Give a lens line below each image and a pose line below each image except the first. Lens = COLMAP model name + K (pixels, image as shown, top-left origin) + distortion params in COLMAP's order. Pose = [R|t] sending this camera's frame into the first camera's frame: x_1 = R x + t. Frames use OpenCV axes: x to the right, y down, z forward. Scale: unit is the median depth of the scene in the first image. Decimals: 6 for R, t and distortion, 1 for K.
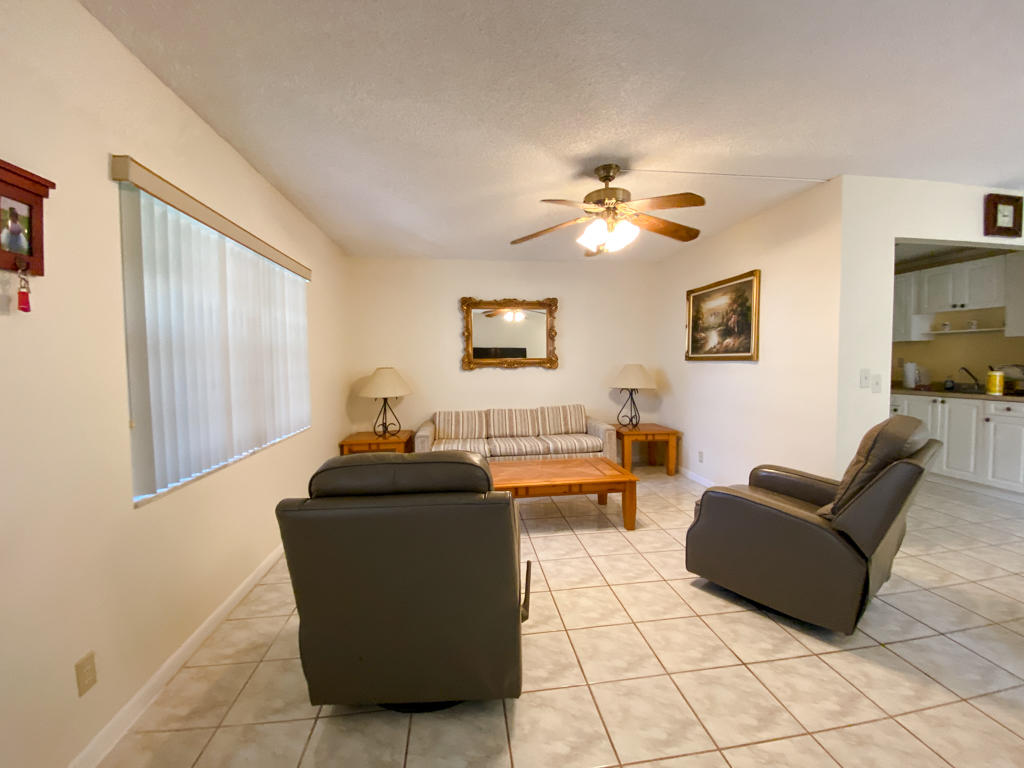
lens RADIAL K [[414.3, 0, 515.4], [0, 414.3, 381.2], [0, 0, 1]] dist [-0.018520, -0.005798]
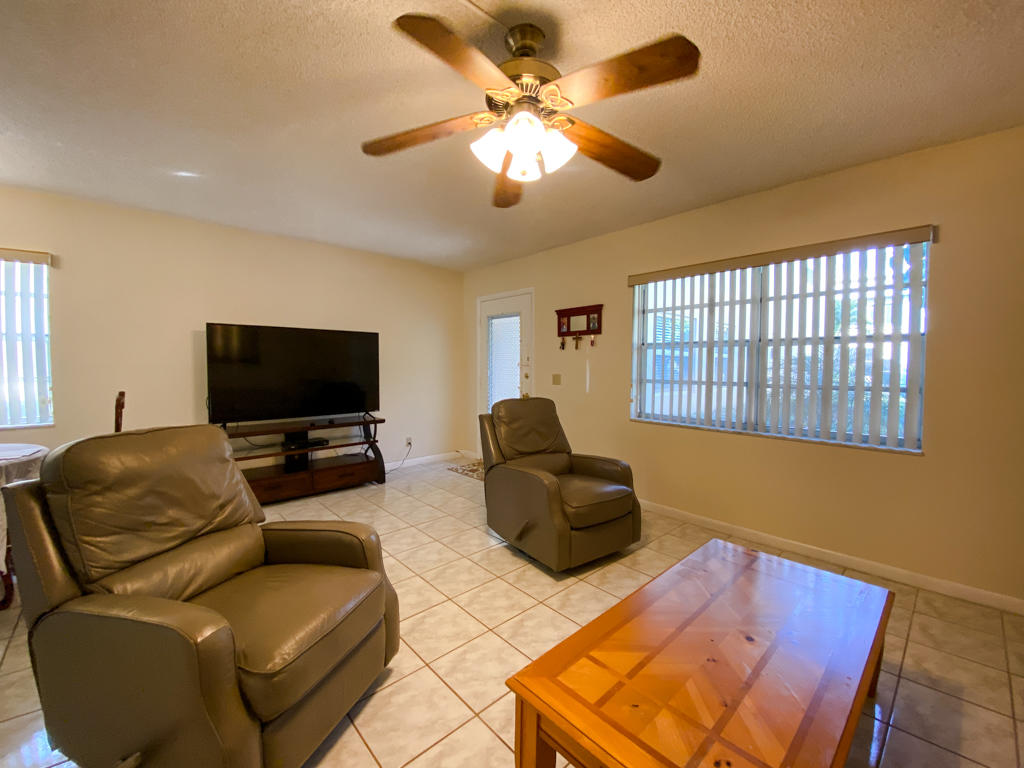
lens RADIAL K [[414.3, 0, 515.9], [0, 414.3, 386.1], [0, 0, 1]] dist [-0.018520, -0.005798]
pose [[-0.826365, 0.031779, -0.562238, 0.860089], [-0.026031, 0.995184, 0.094510, -0.091877], [0.562533, 0.092735, -0.821557, 2.263377]]
